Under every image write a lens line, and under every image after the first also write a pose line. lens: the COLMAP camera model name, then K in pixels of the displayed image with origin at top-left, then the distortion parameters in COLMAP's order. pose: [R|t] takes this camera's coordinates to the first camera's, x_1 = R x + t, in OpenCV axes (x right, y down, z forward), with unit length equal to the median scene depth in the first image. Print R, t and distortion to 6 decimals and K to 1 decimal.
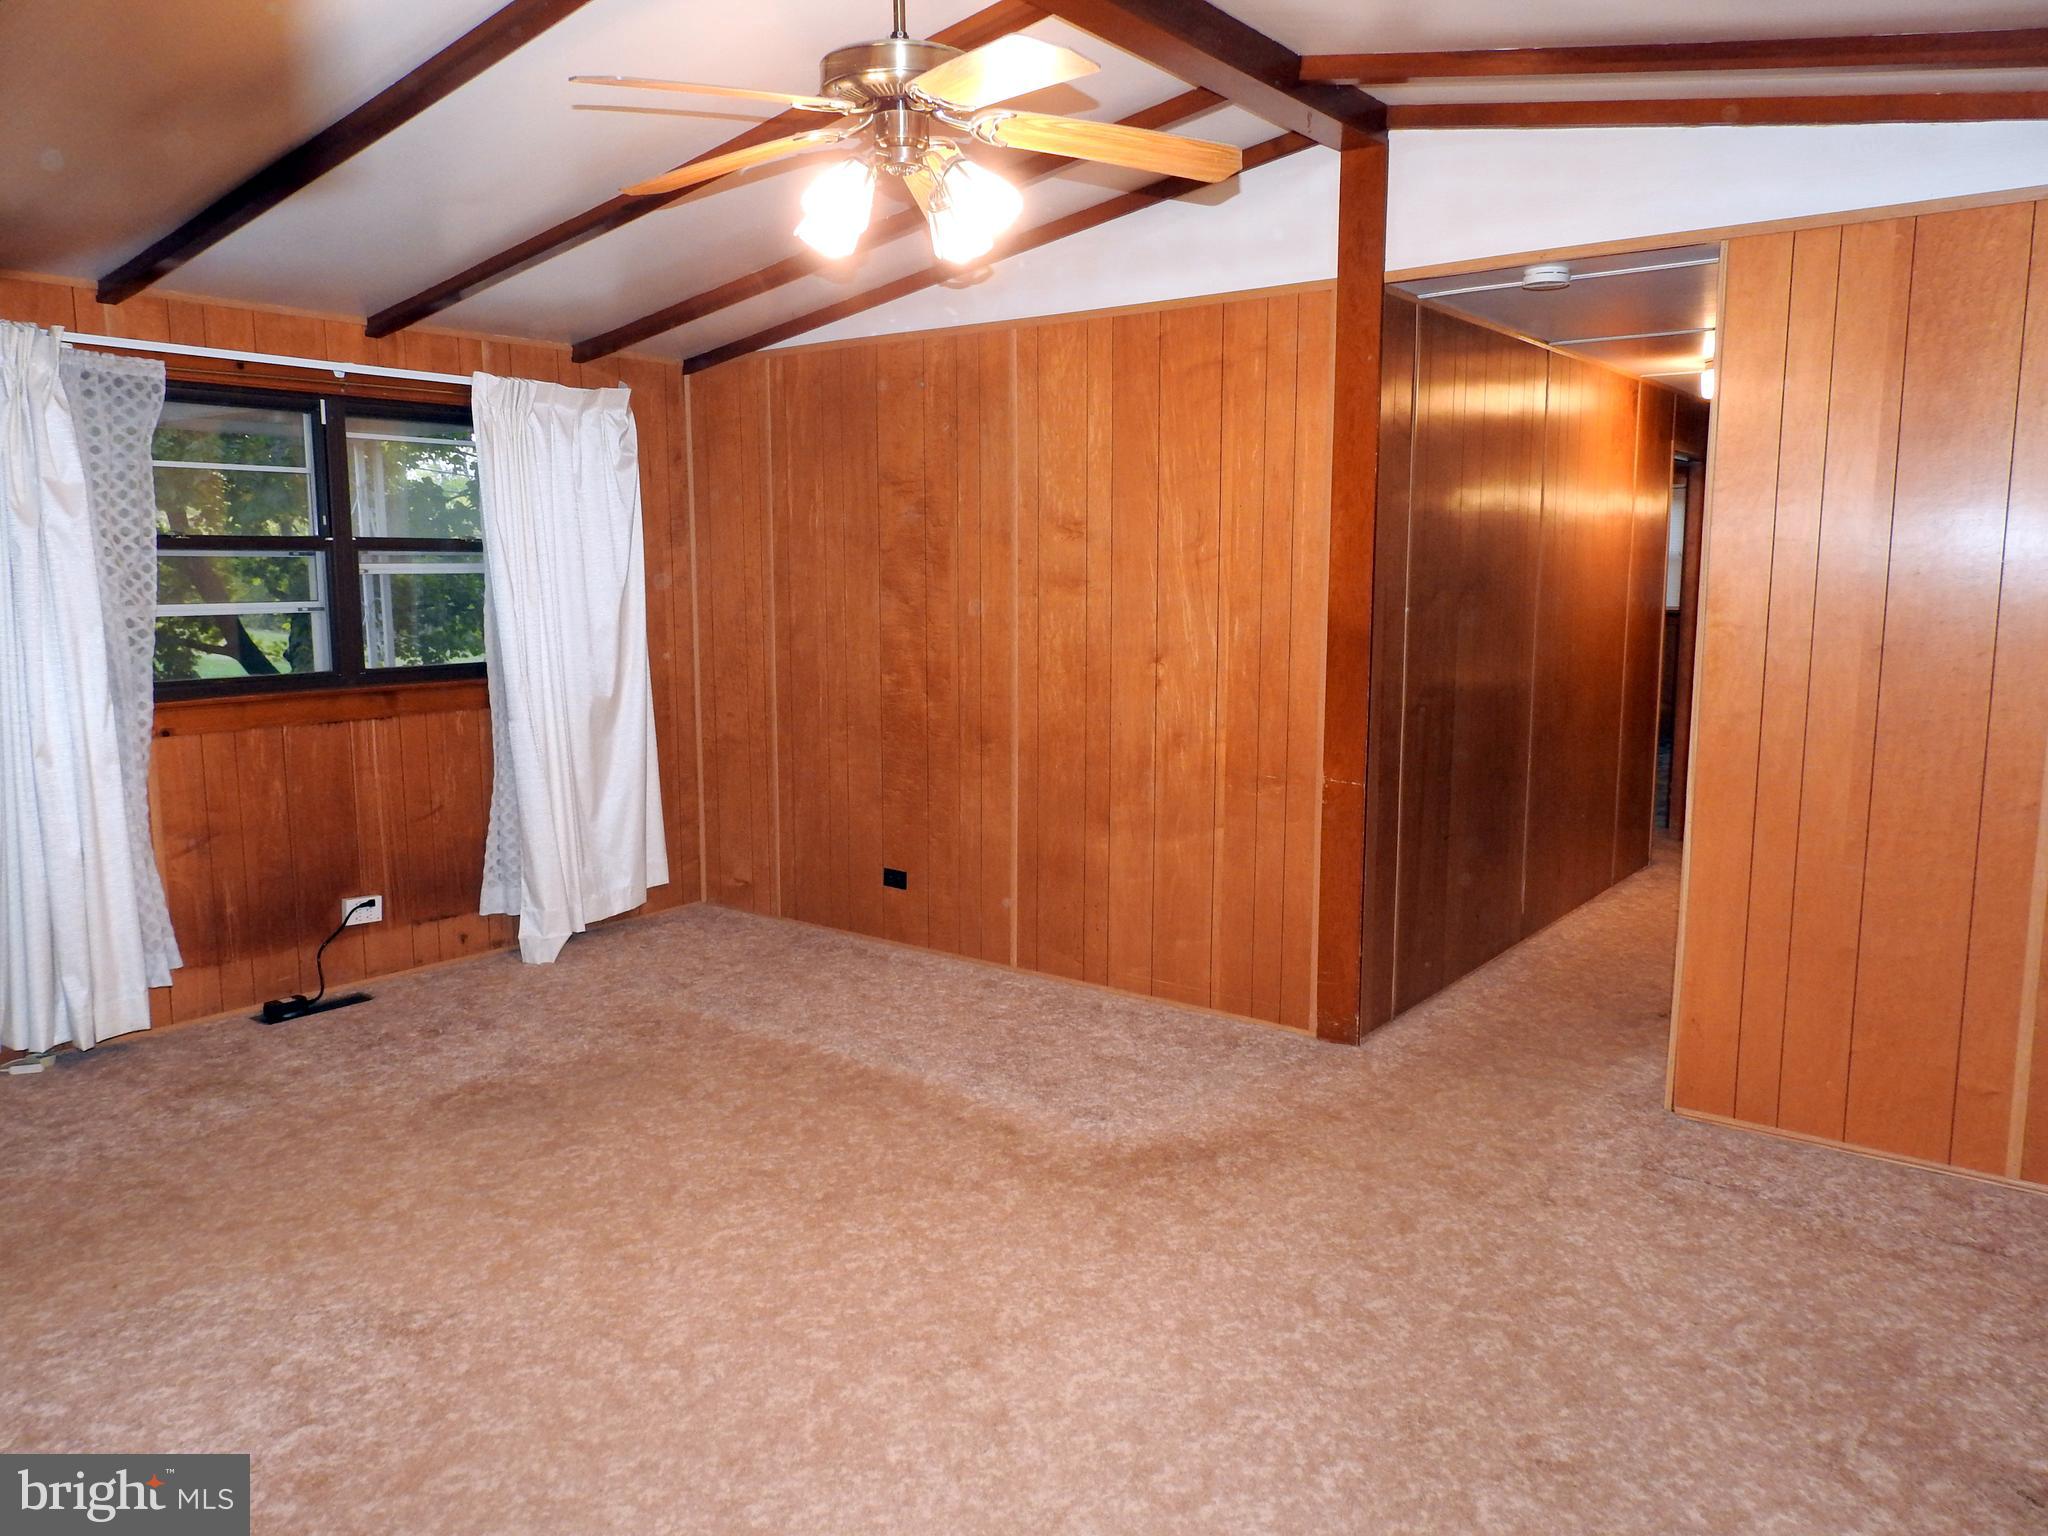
lens RADIAL K [[1468.7, 0, 1026.6], [0, 1468.7, 767.2], [0, 0, 1]] dist [-0.002351, -0.000893]
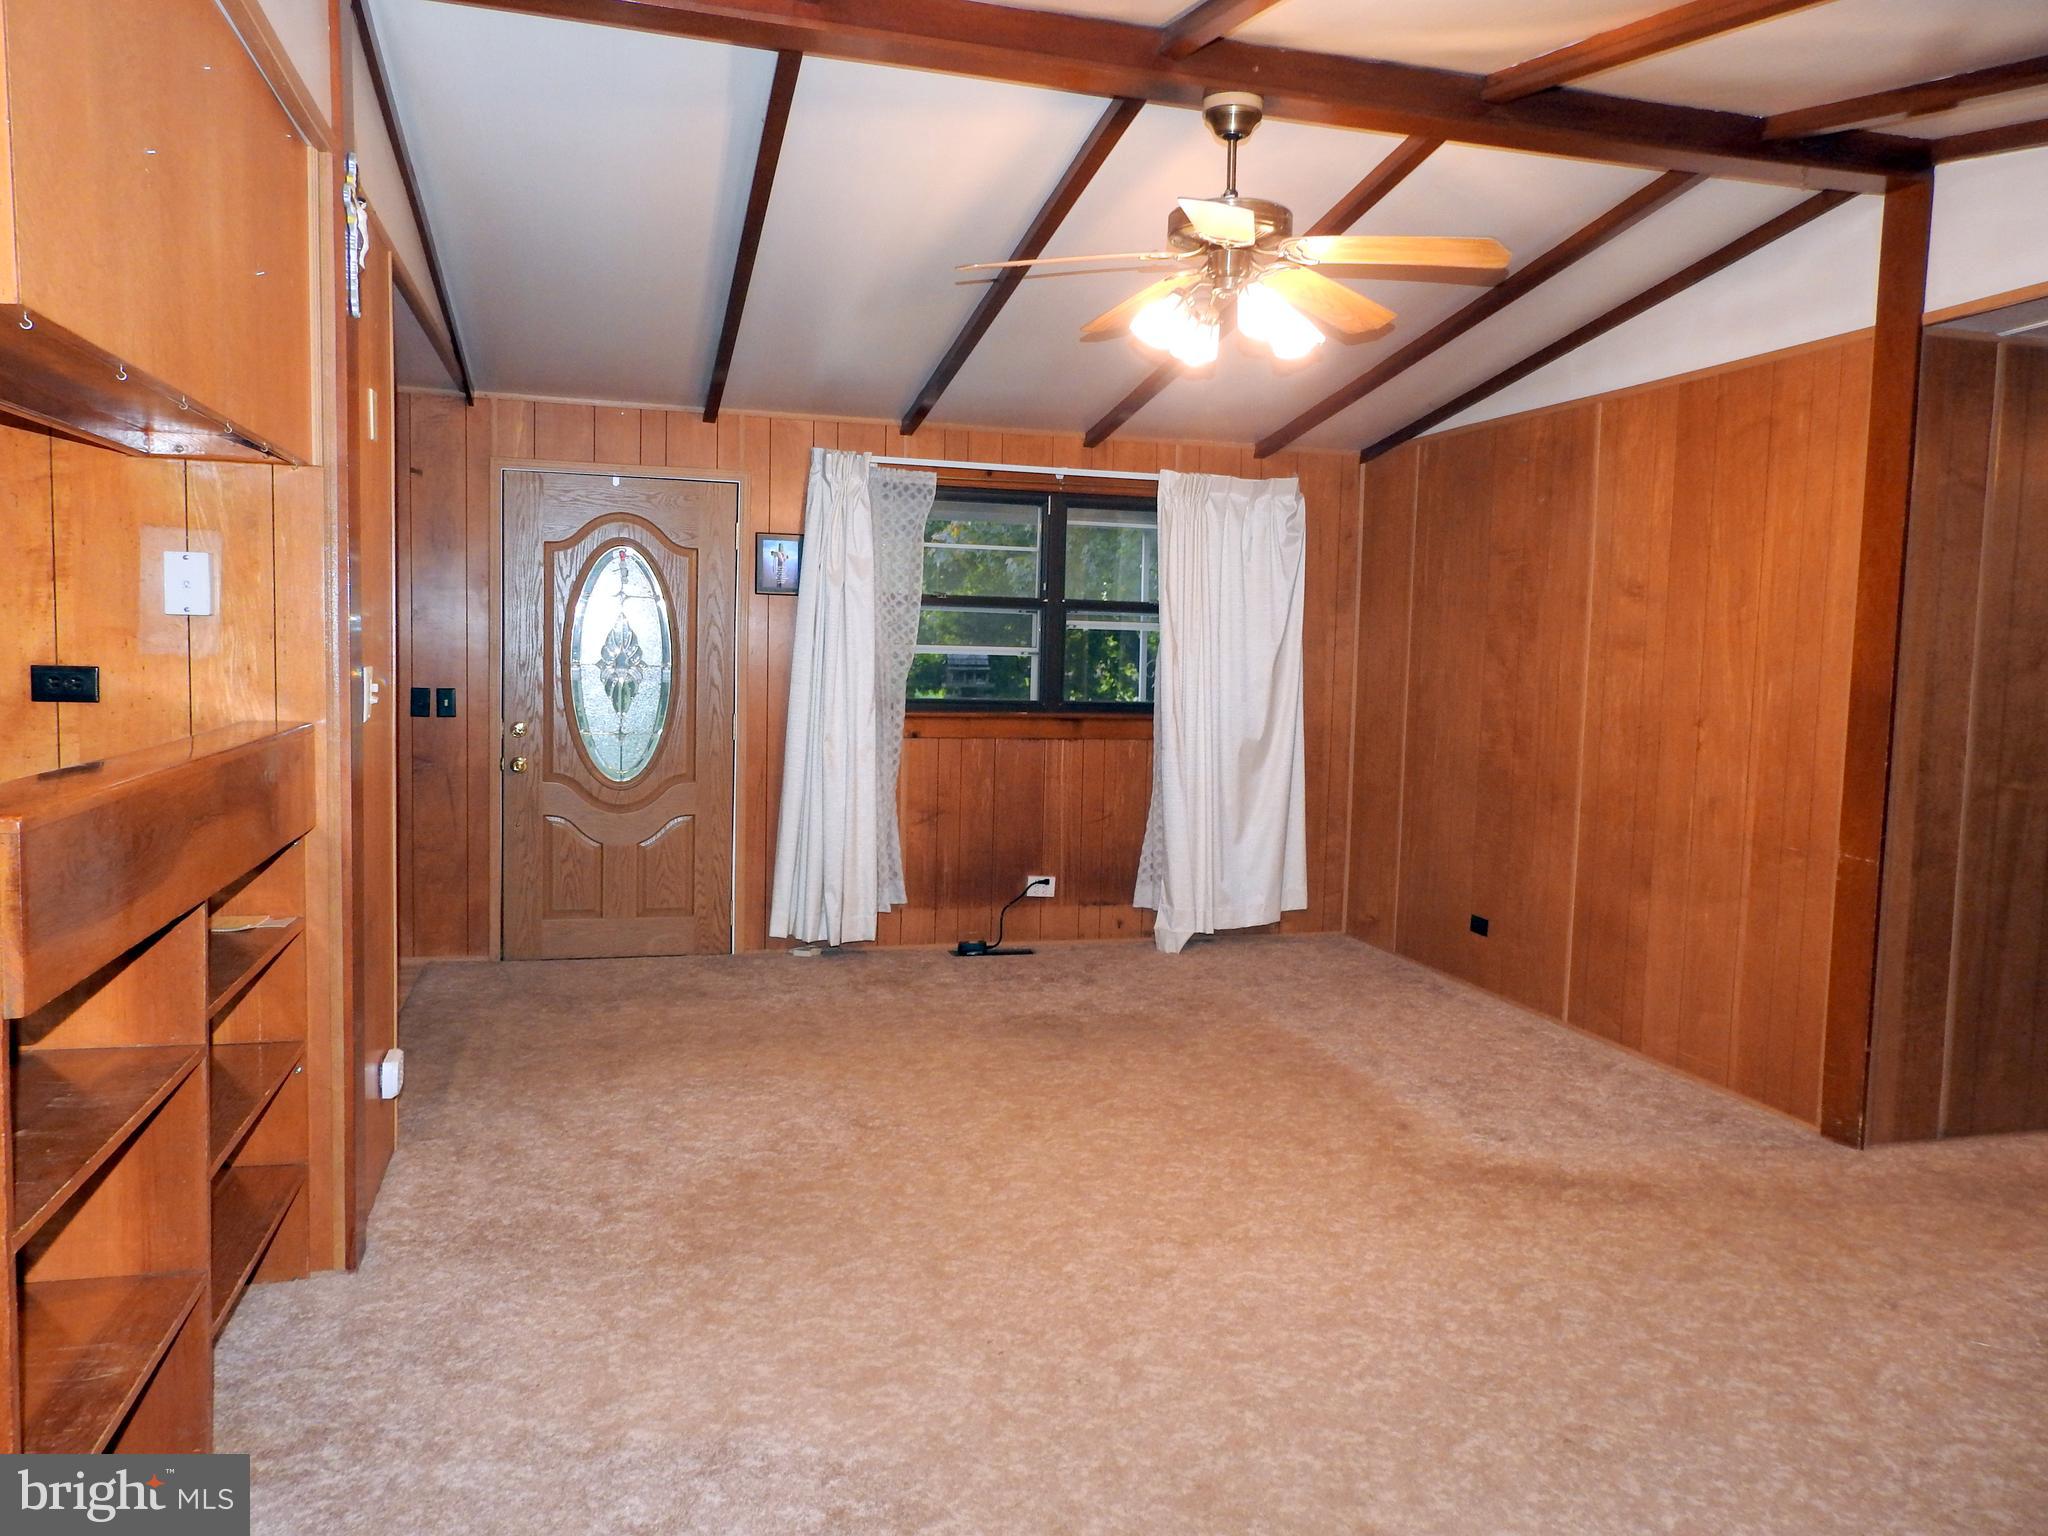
lens RADIAL K [[1468.7, 0, 1016.4], [0, 1468.7, 764.1], [0, 0, 1]] dist [-0.002351, -0.000893]
pose [[0.796546, 0.069340, -0.600589, 0.340601], [-0.109527, 0.993514, -0.030559, 0.037251], [0.594574, 0.090122, 0.798974, -0.061024]]
